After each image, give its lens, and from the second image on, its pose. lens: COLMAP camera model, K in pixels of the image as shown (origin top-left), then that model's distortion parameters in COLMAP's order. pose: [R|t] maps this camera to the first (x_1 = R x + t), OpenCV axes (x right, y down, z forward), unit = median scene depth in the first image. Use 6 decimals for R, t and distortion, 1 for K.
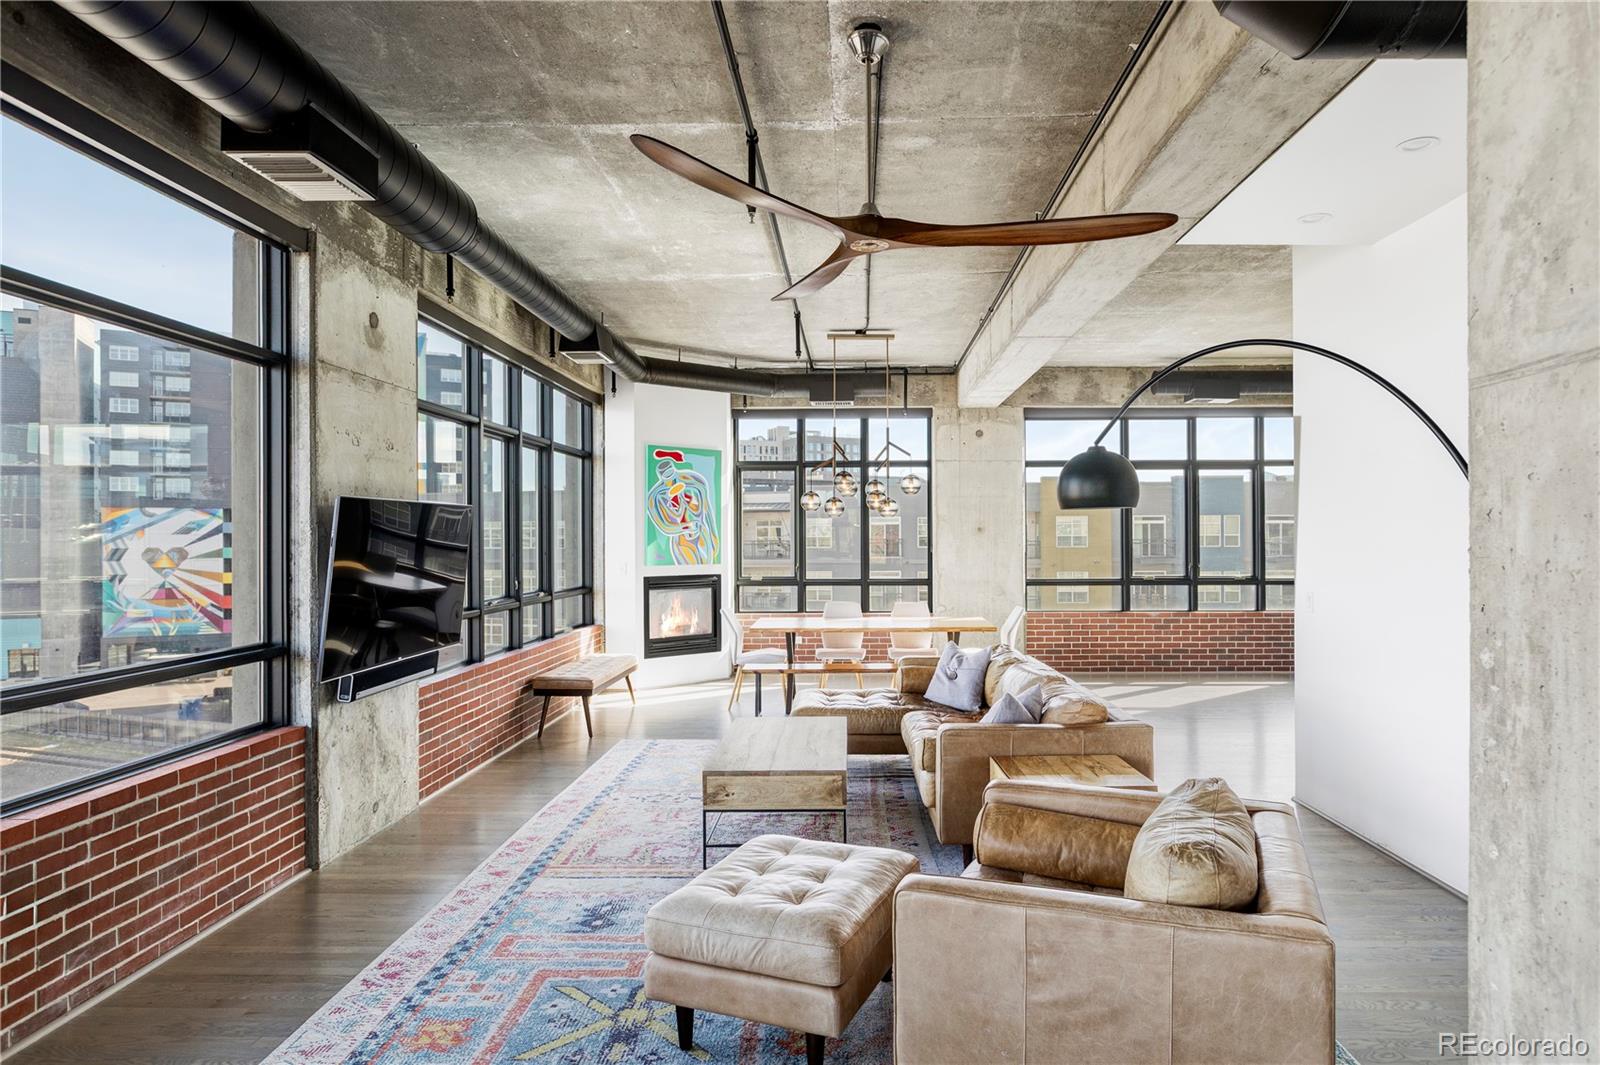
lens RADIAL K [[905.8, 0, 854.8], [0, 905.8, 536.2], [0, 0, 1]] dist [-0.000128, -0.000255]
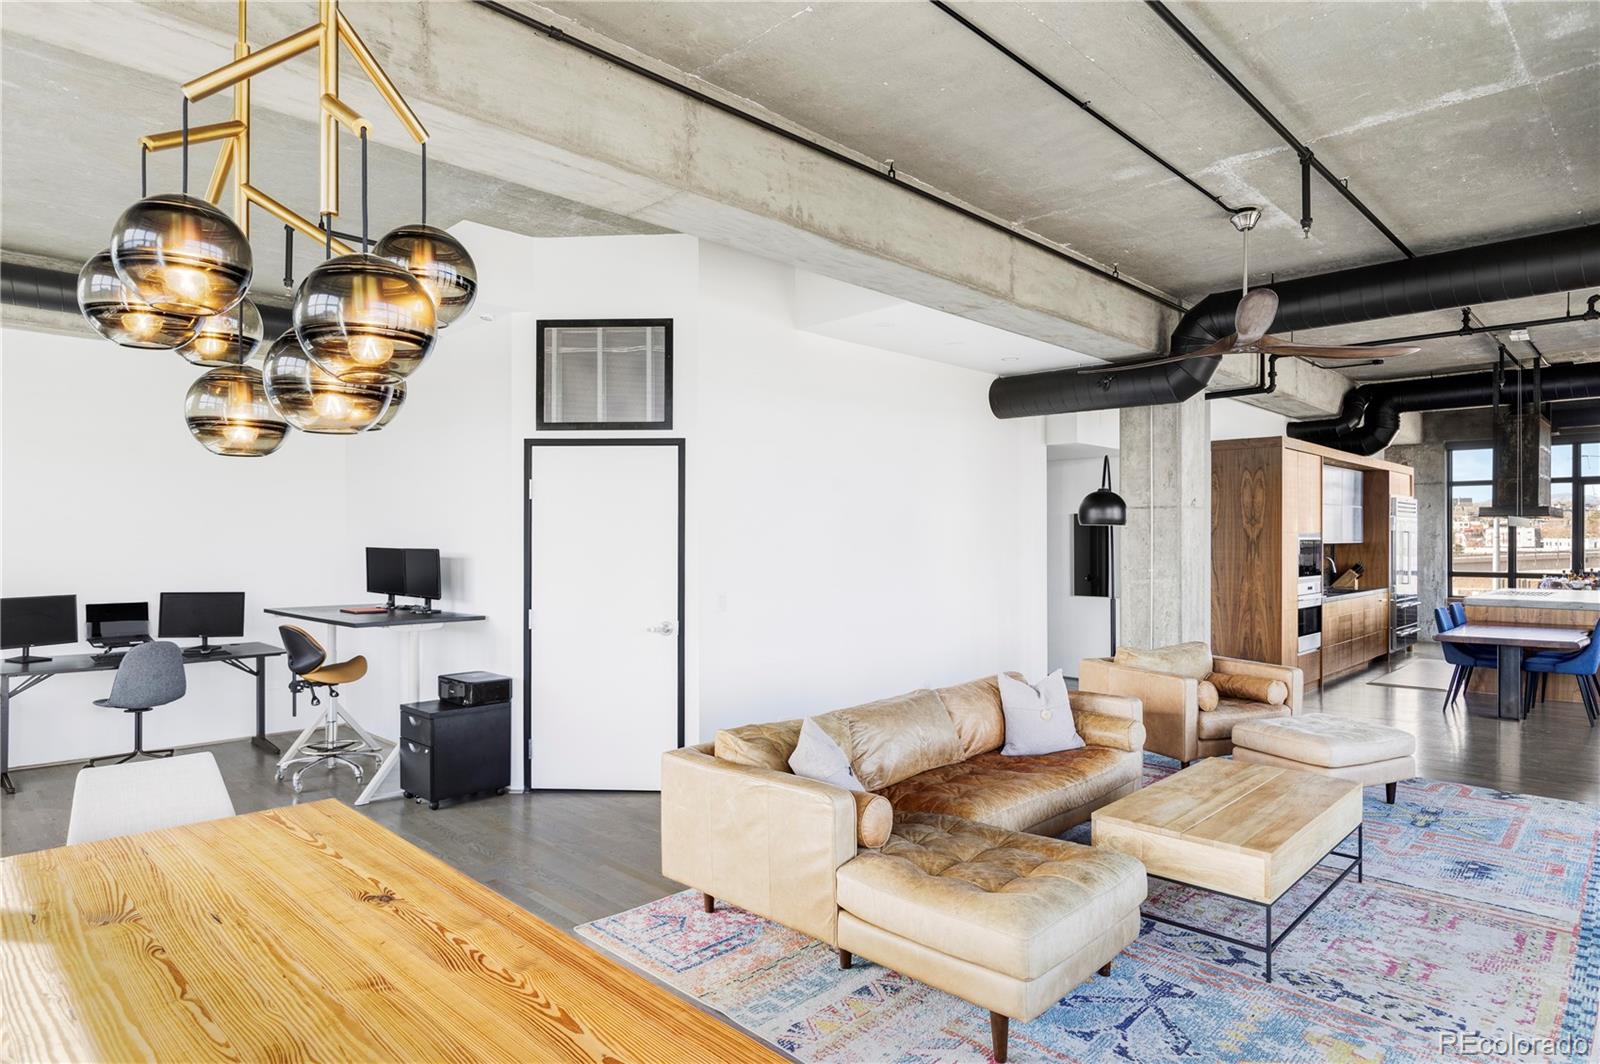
lens RADIAL K [[905.8, 0, 800.4], [0, 905.8, 541.5], [0, 0, 1]] dist [-0.000128, -0.000255]
pose [[-0.711042, 0.003522, 0.703141, -0.381556], [0.002933, 0.999994, -0.002043, 0.001413], [-0.703144, 0.000610, -0.711048, 1.904701]]
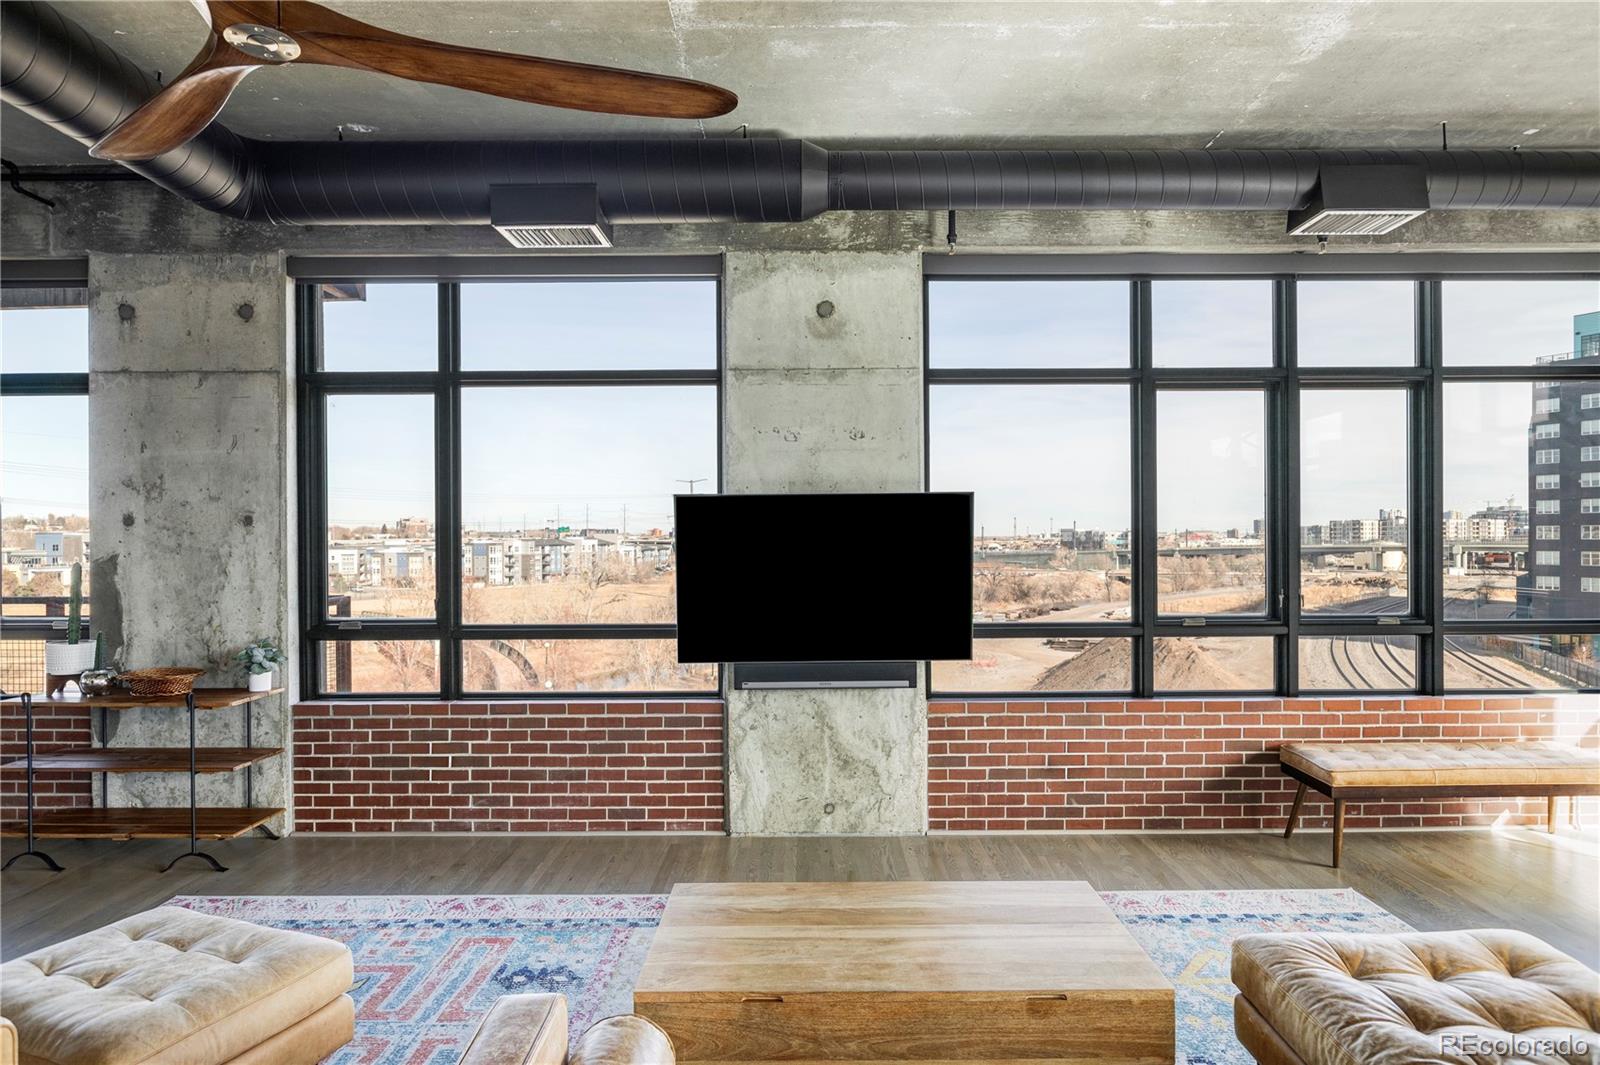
lens RADIAL K [[905.8, 0, 810.5], [0, 905.8, 540.0], [0, 0, 1]] dist [-0.000128, -0.000255]
pose [[0.002992, 0.010715, -0.999938, 0.448640], [0.005851, 0.999925, 0.010733, -0.000761], [0.999978, -0.005883, 0.002929, 0.989696]]
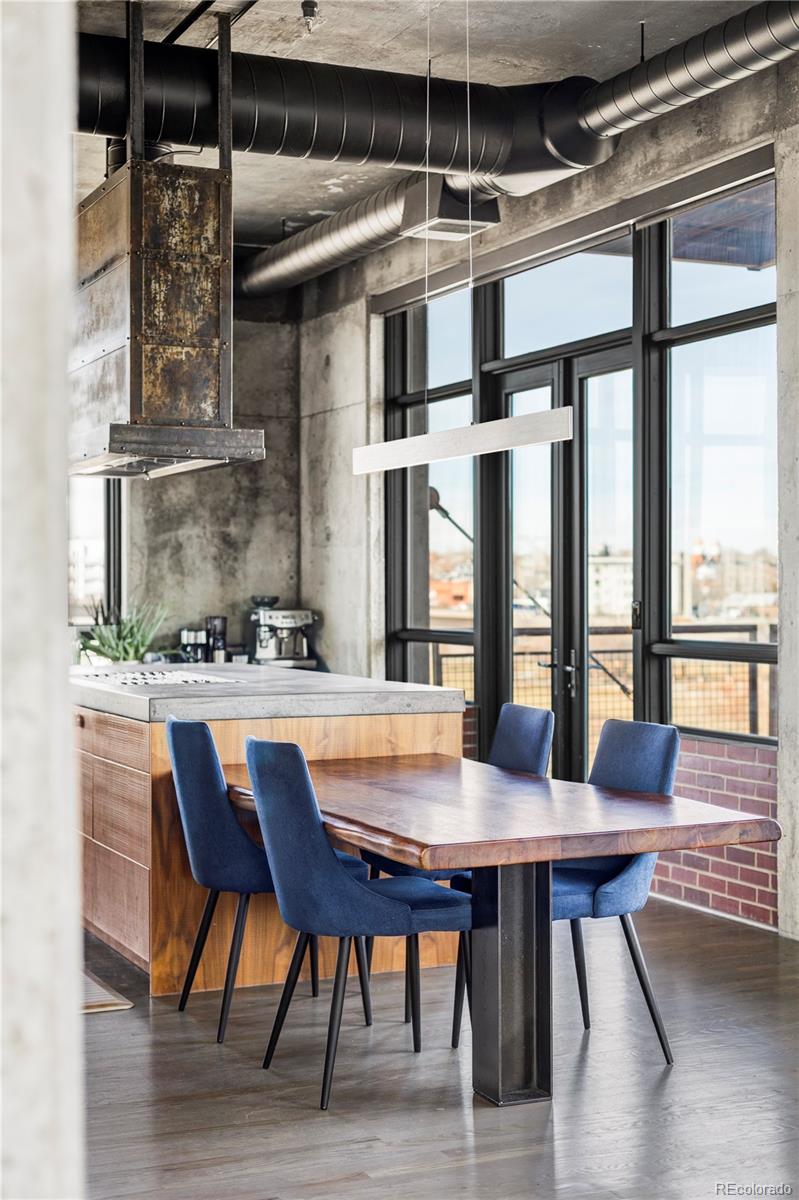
lens RADIAL K [[1752.1, 0, 400.0], [0, 1752.1, 599.7], [0, 0, 1]] dist [0.012412, 0.000000]
pose [[-0.911904, 0.011244, -0.410249, 0.315279], [0.009591, 0.999935, 0.006087, 0.050337], [0.410291, 0.001616, -0.911953, 0.650709]]
